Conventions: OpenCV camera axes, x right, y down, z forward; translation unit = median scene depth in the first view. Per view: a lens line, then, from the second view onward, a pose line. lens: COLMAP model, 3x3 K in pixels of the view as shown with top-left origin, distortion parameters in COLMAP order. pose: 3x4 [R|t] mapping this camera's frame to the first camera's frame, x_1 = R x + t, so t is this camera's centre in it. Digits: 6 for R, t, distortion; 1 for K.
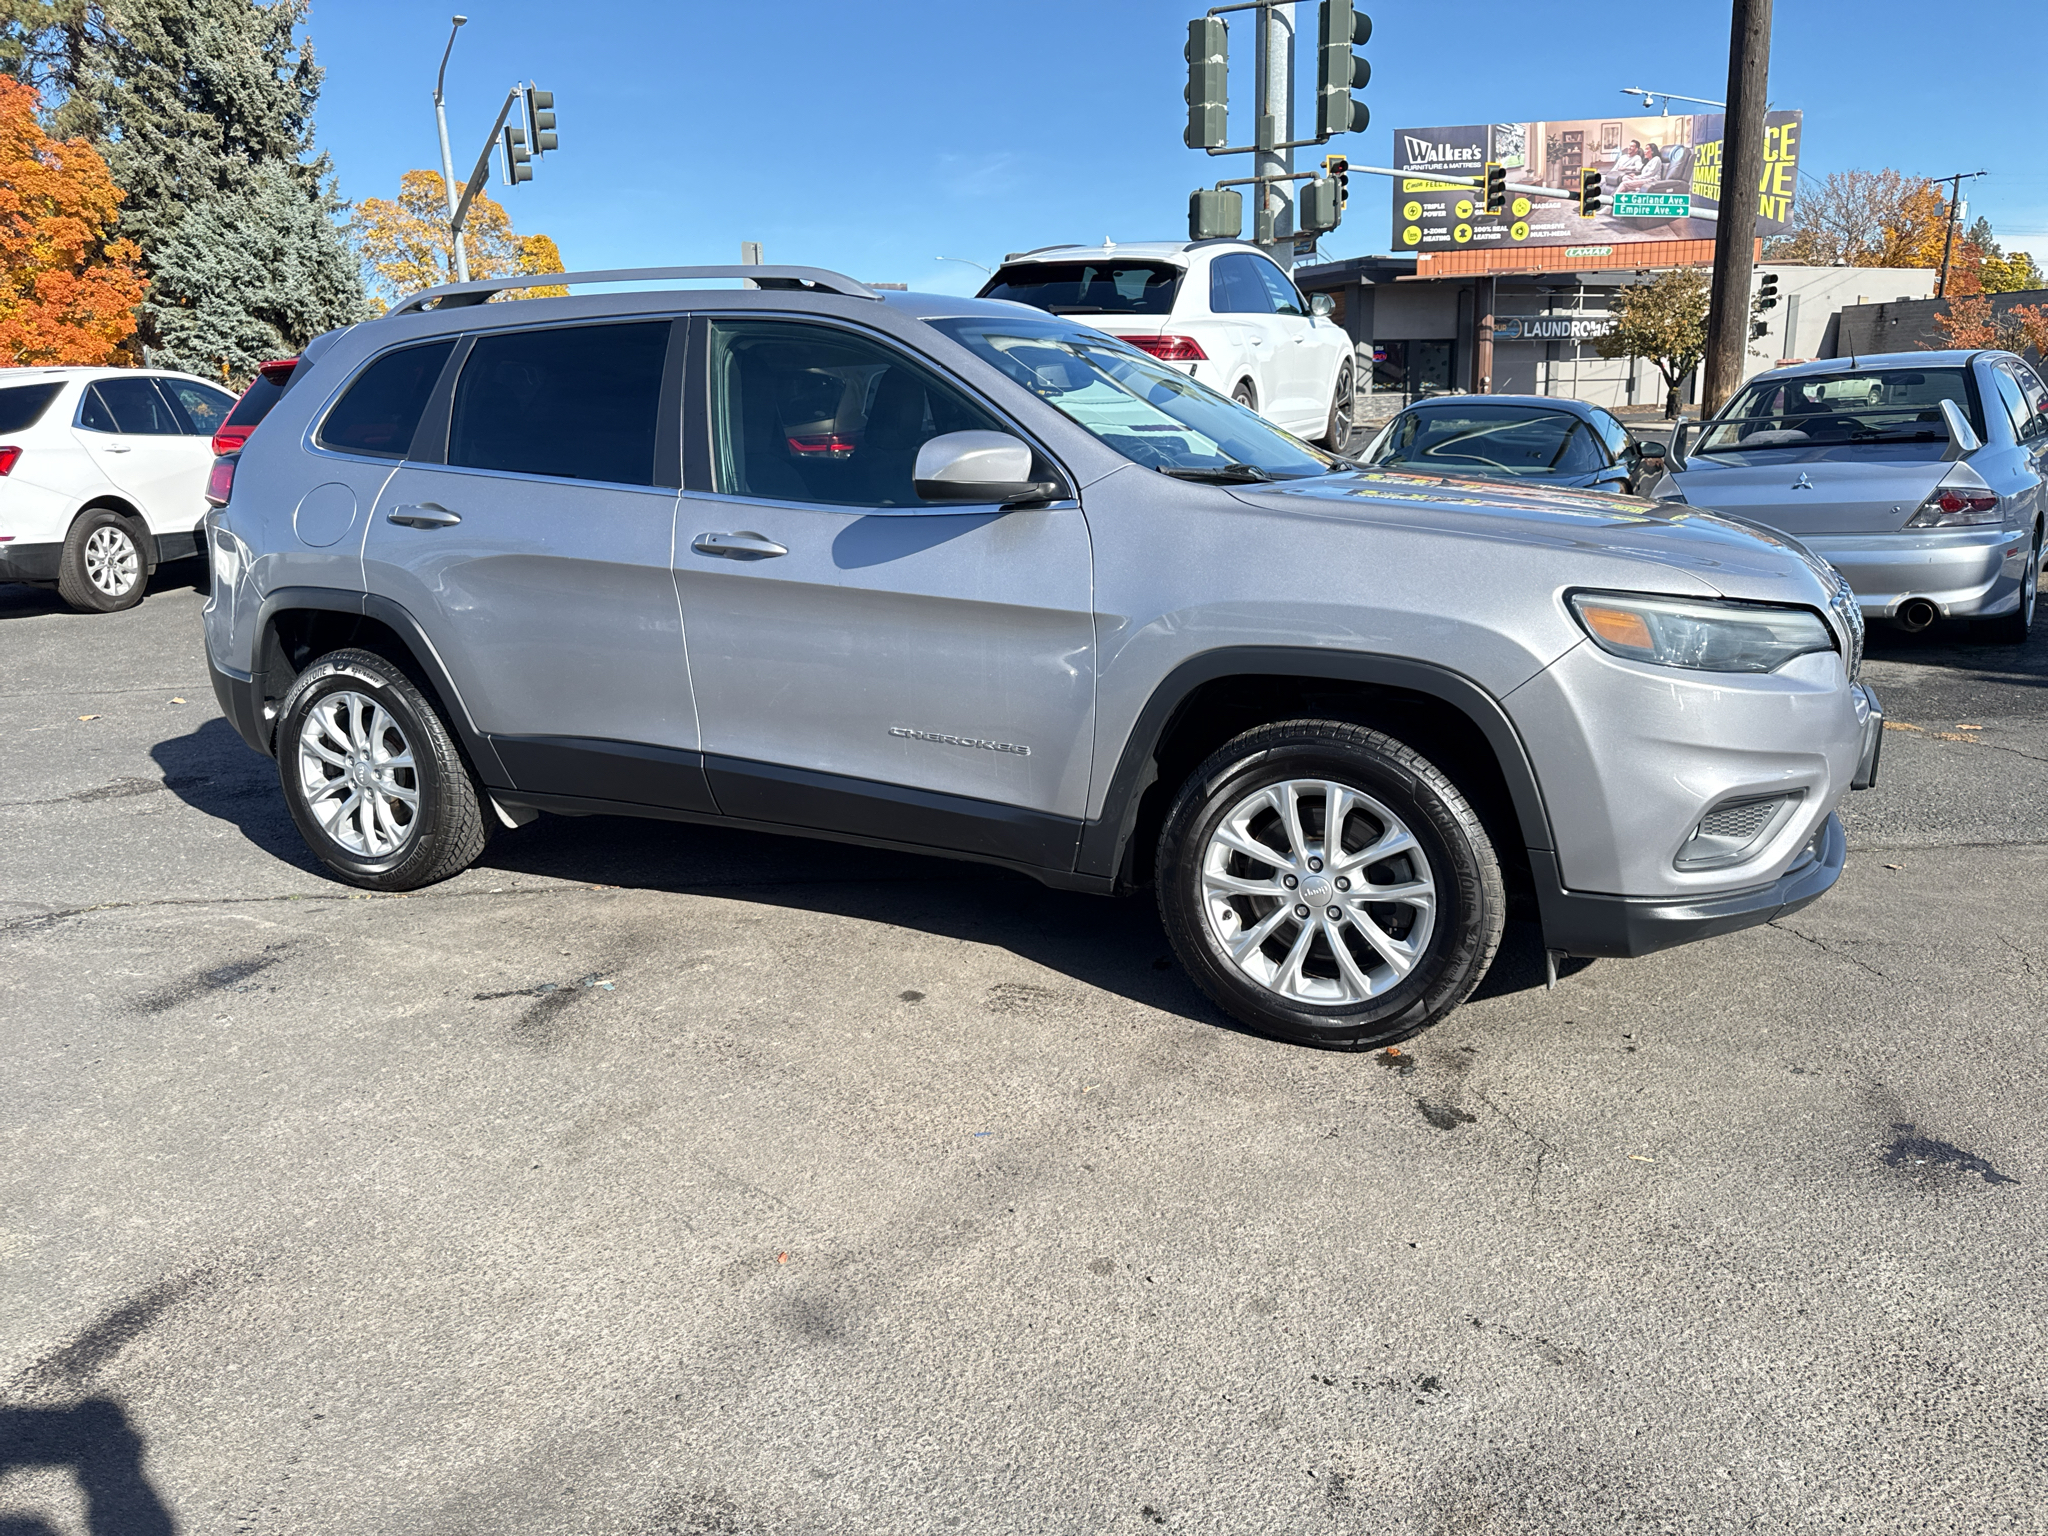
lens RADIAL K [[1449.1, 0, 1016.1], [0, 1449.1, 774.8], [0, 0, 1]] dist [0.021357, -0.022896]
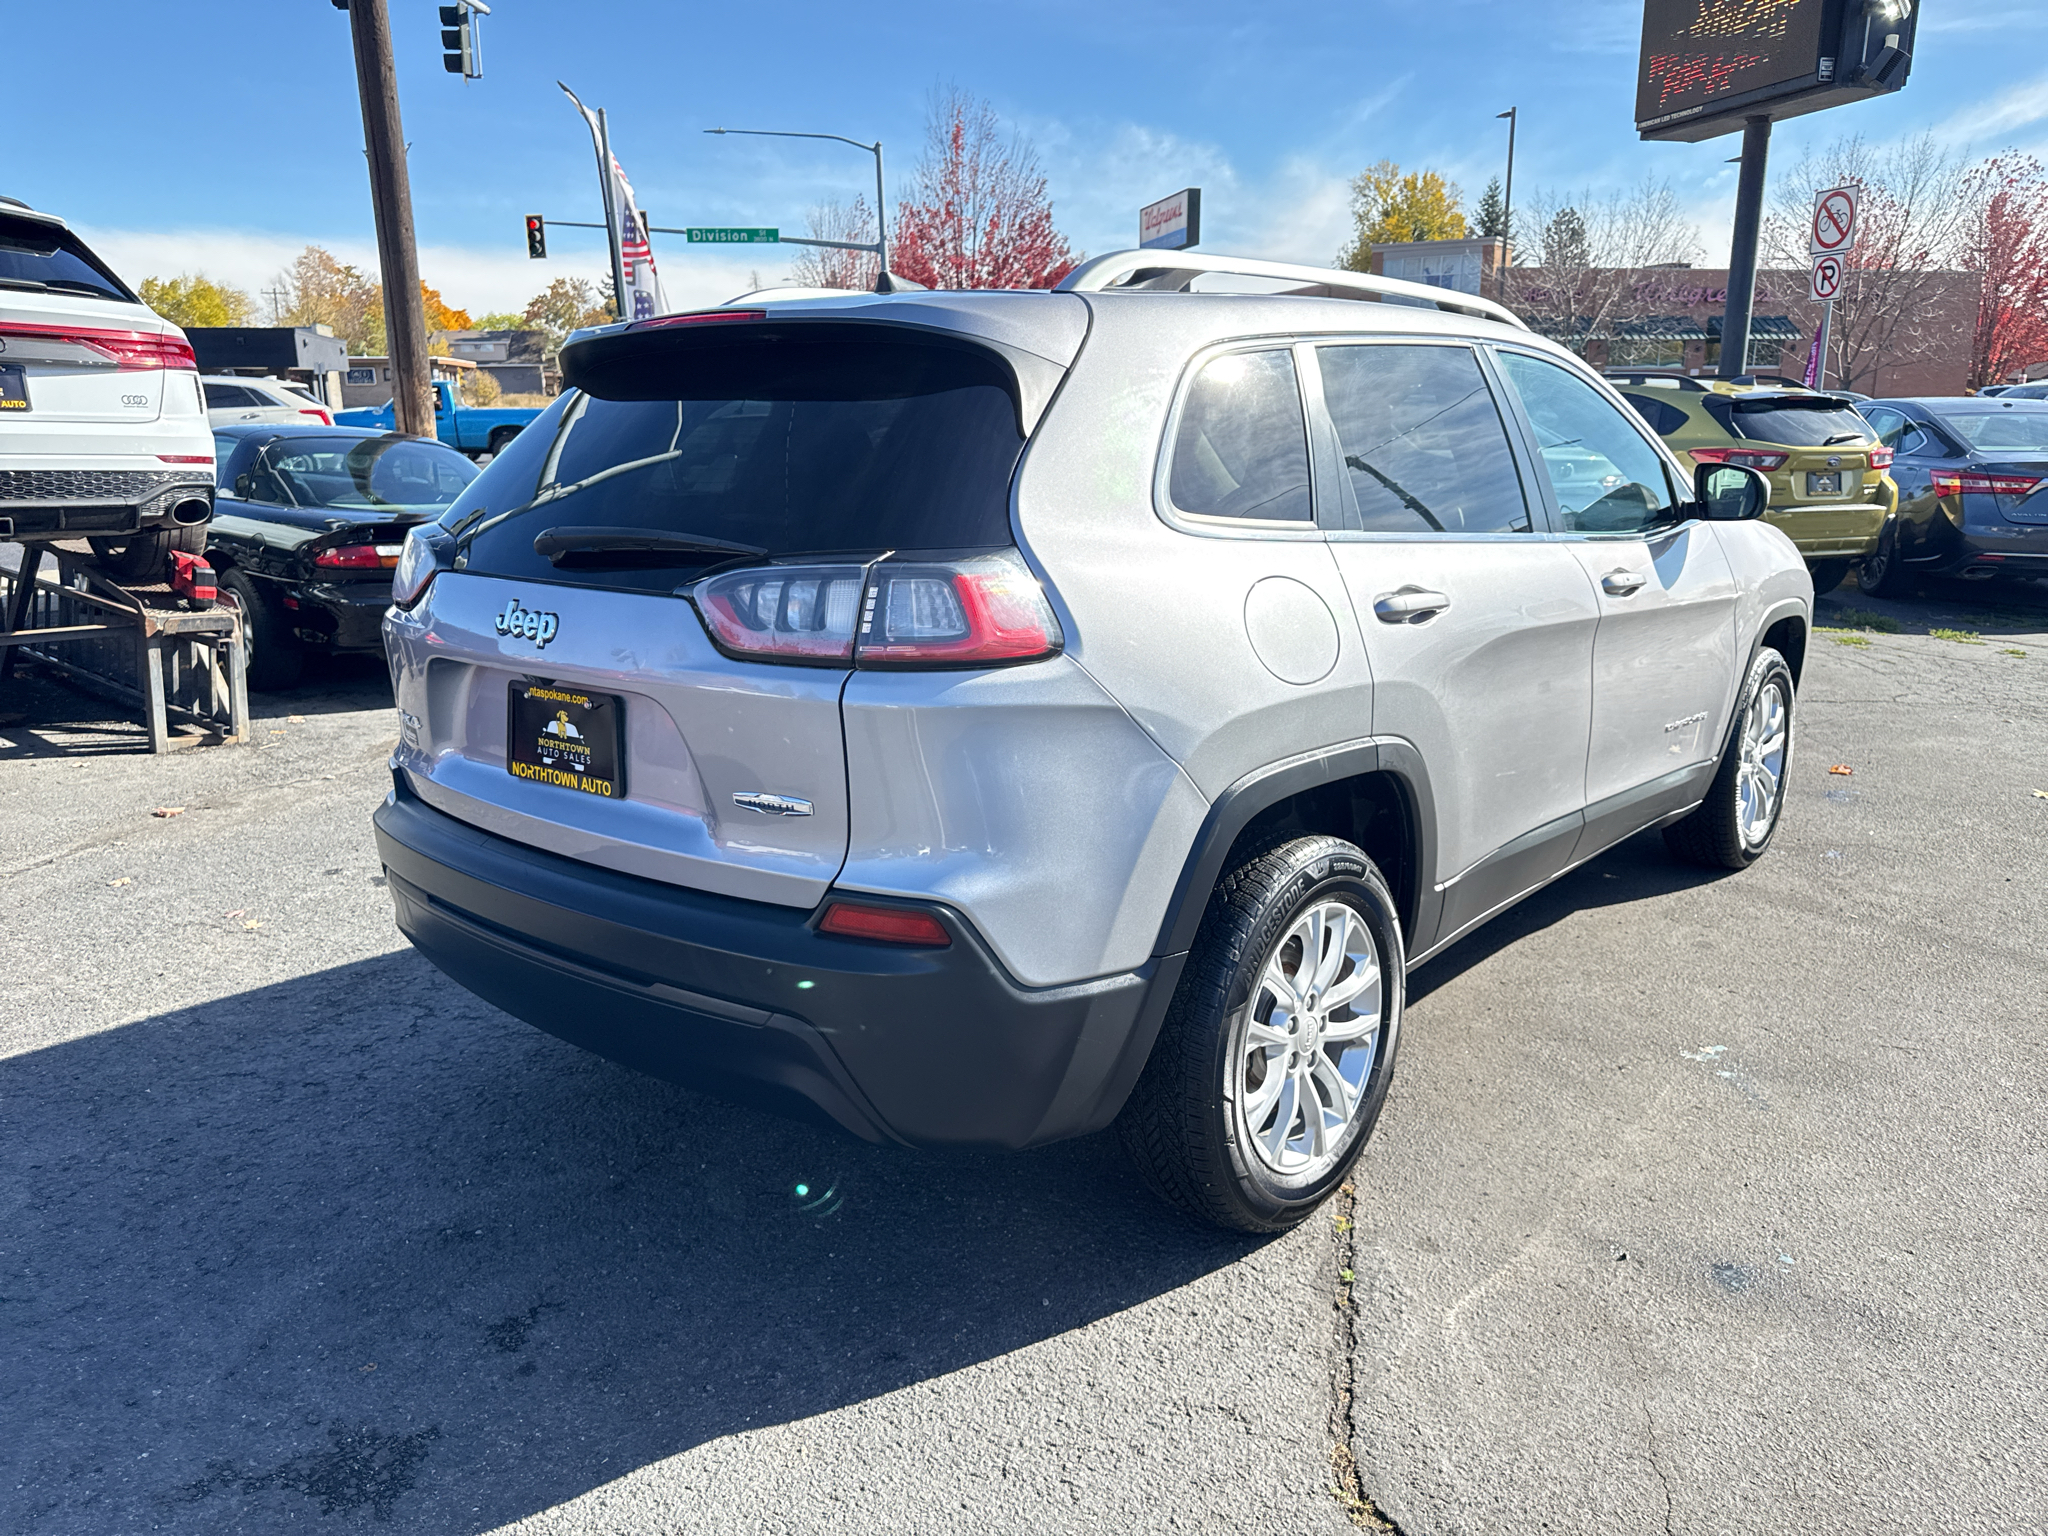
lens RADIAL K [[1449.1, 0, 1020.0], [0, 1449.1, 782.7], [0, 0, 1]] dist [0.021357, -0.022896]
pose [[0.259876, -0.215421, 0.941307, -0.339304], [0.229608, 0.960626, 0.156452, -0.074692], [-0.937947, 0.175474, 0.299106, 0.297721]]
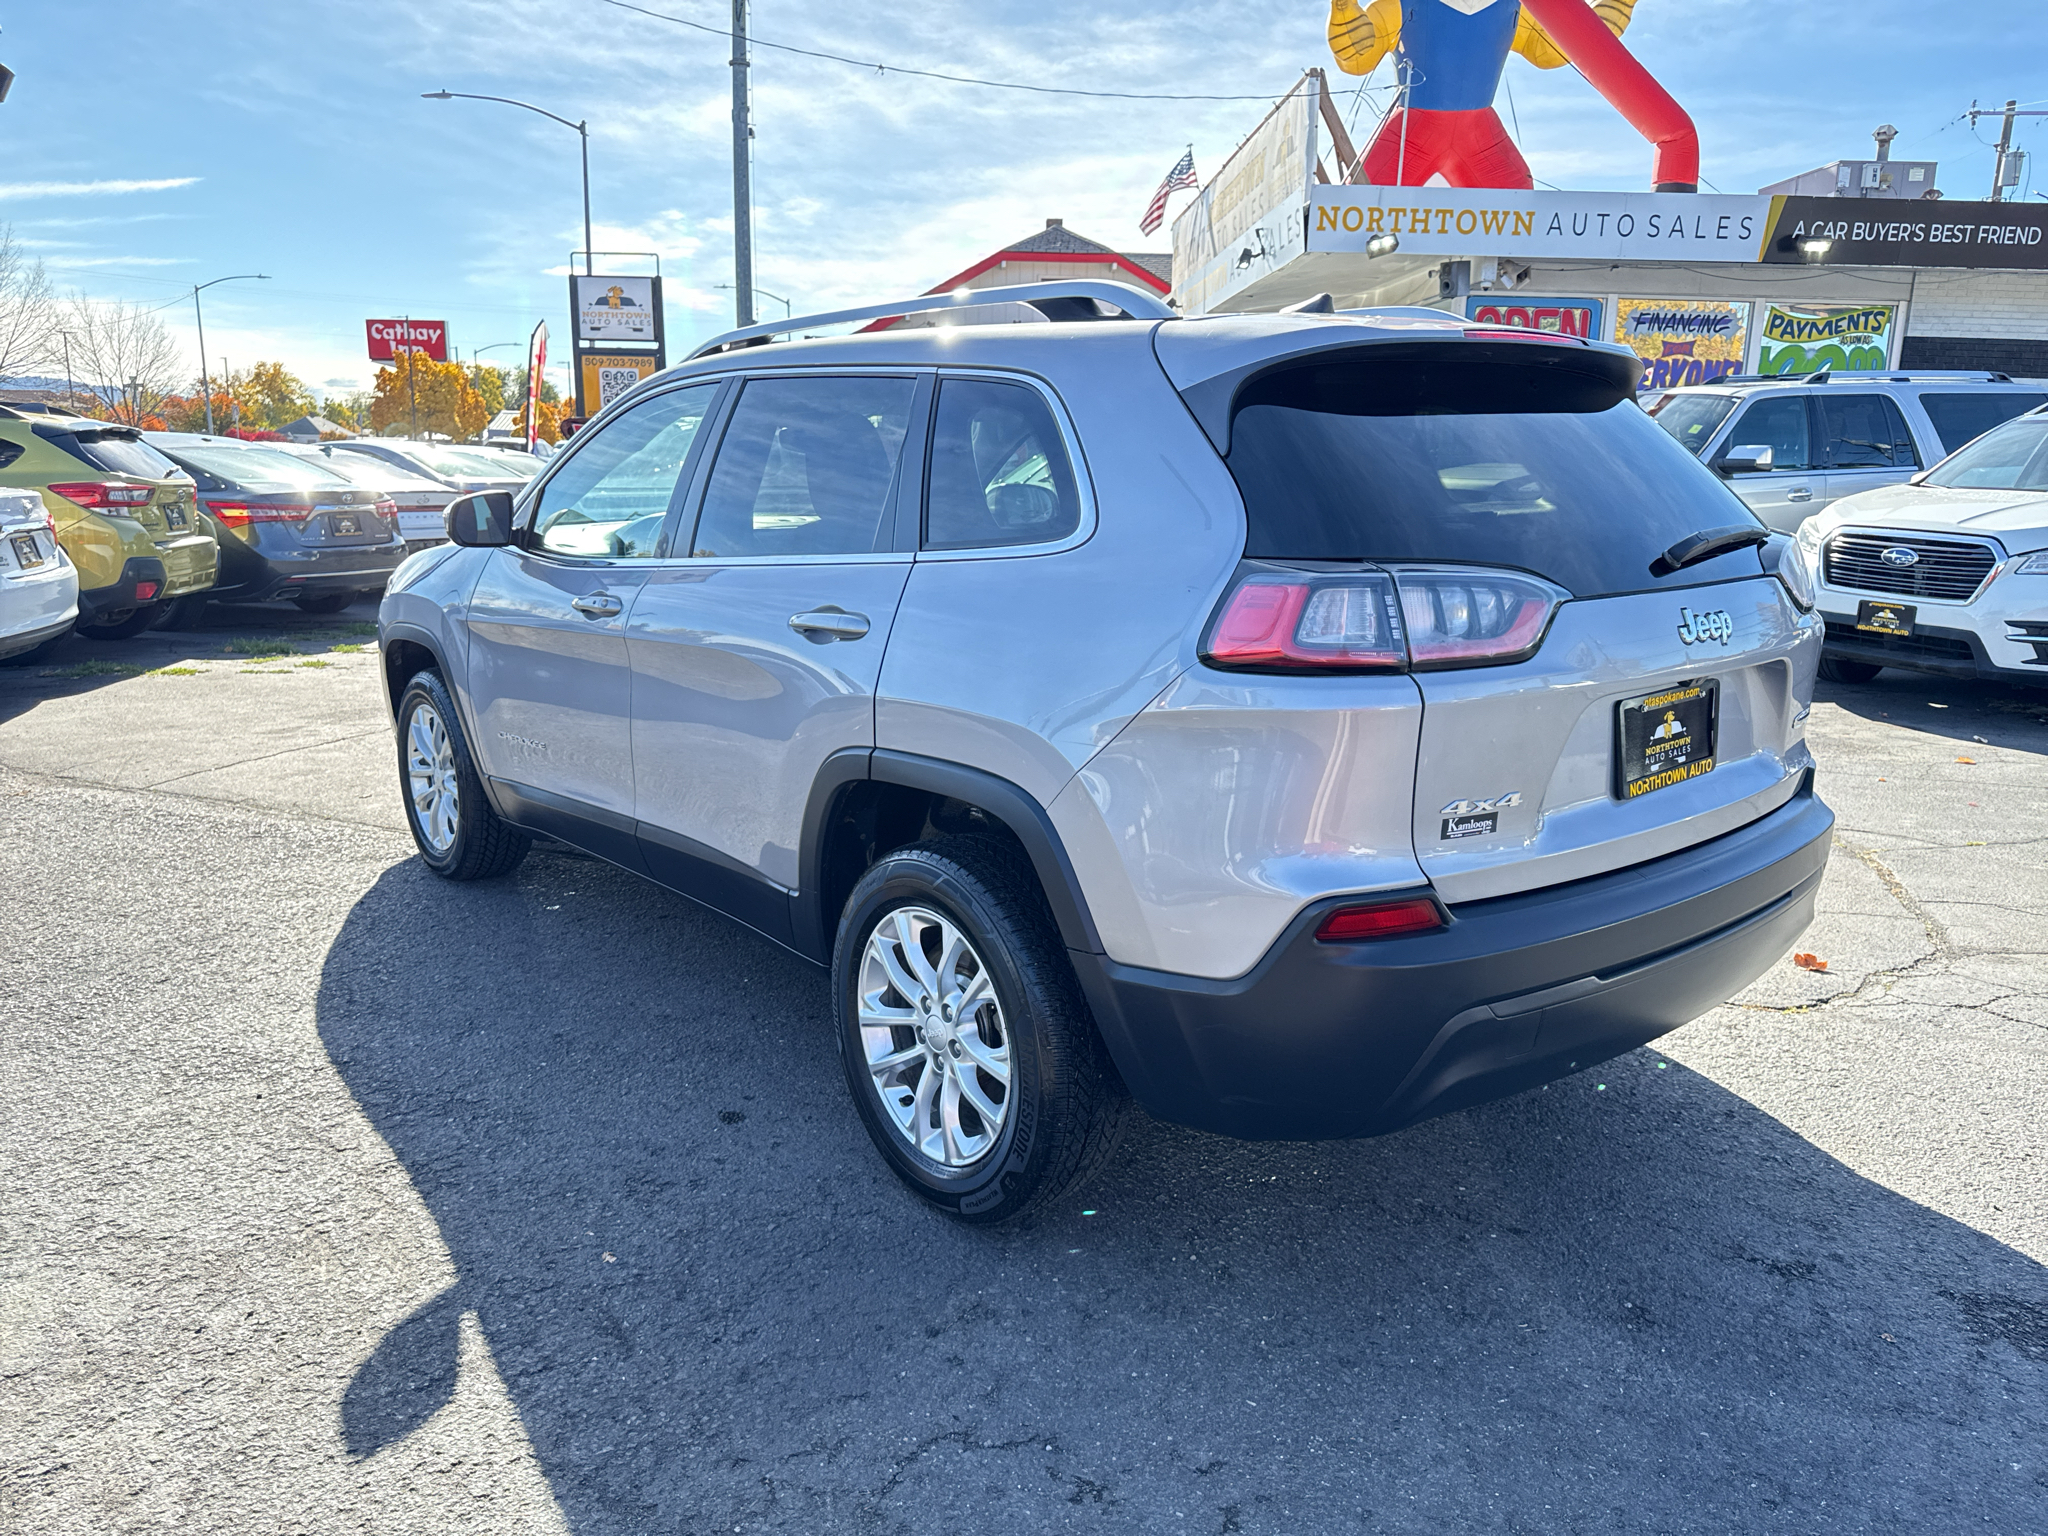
lens RADIAL K [[1449.1, 0, 1027.9], [0, 1449.1, 771.2], [0, 0, 1]] dist [0.021357, -0.022896]
pose [[-0.908305, -0.071462, 0.412159, -0.180850], [0.114533, 0.905162, 0.409346, -0.149075], [-0.402324, 0.419017, -0.813978, 0.599833]]
